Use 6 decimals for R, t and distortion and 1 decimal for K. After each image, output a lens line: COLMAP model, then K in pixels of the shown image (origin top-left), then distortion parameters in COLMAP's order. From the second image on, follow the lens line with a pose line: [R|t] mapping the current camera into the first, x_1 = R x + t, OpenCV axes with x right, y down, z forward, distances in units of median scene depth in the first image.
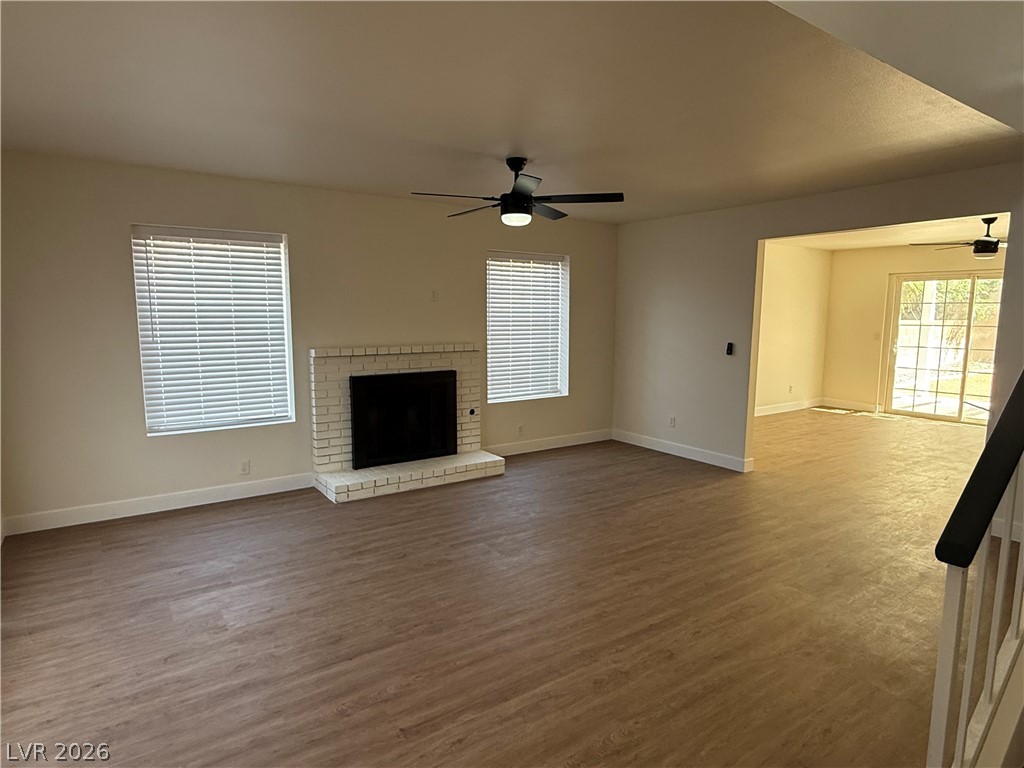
lens RADIAL K [[601.8, 0, 507.8], [0, 601.8, 389.7], [0, 0, 1]] dist [-0.001077, -0.000752]
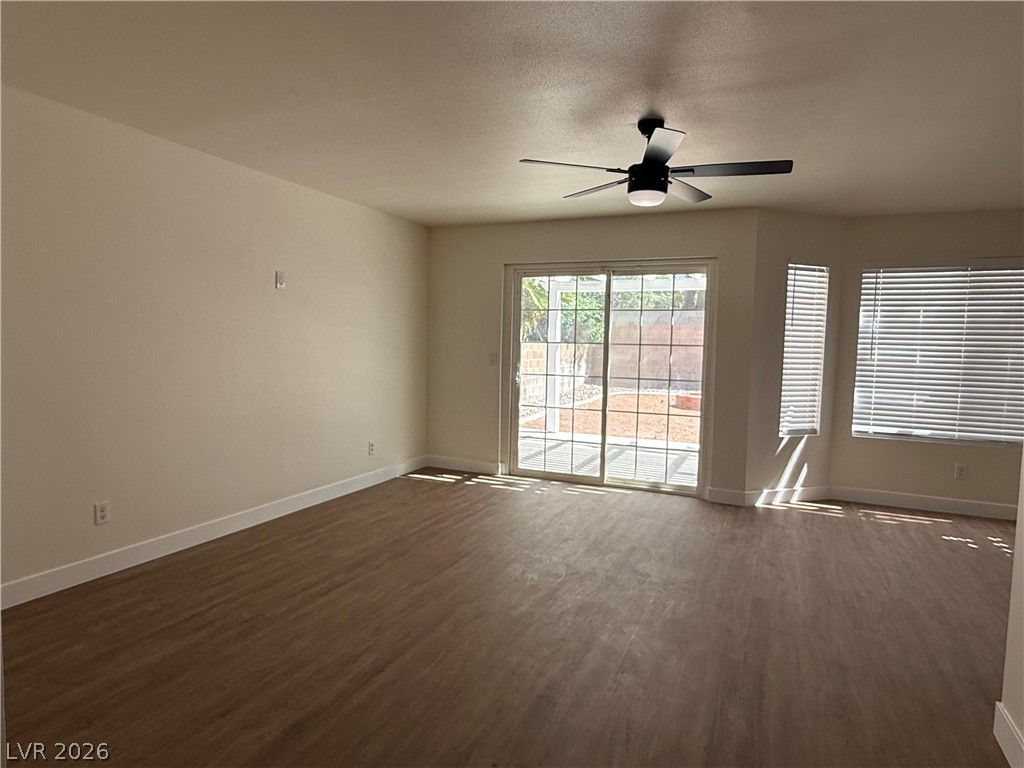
lens RADIAL K [[601.8, 0, 512.2], [0, 601.8, 382.0], [0, 0, 1]] dist [-0.001077, -0.000752]
pose [[0.858454, -0.019171, 0.512532, 0.319334], [0.047397, 0.997990, -0.042058, -0.038390], [-0.510696, 0.060397, 0.857637, 0.464841]]
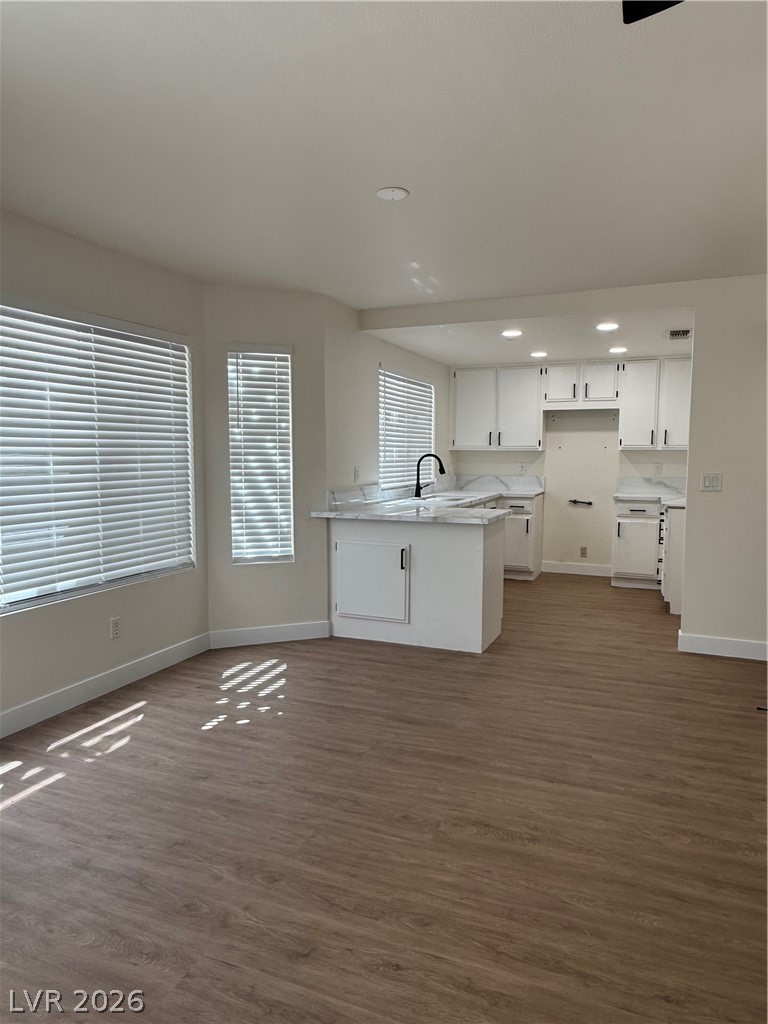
lens RADIAL K [[662.7, 0, 384.4], [0, 662.7, 510.0], [0, 0, 1]] dist [0.002564, 0.000606]
pose [[-0.540118, -0.074559, 0.838280, 0.521074], [0.105863, 0.982137, 0.155564, -0.082600], [-0.834904, 0.172766, -0.522577, 0.808939]]
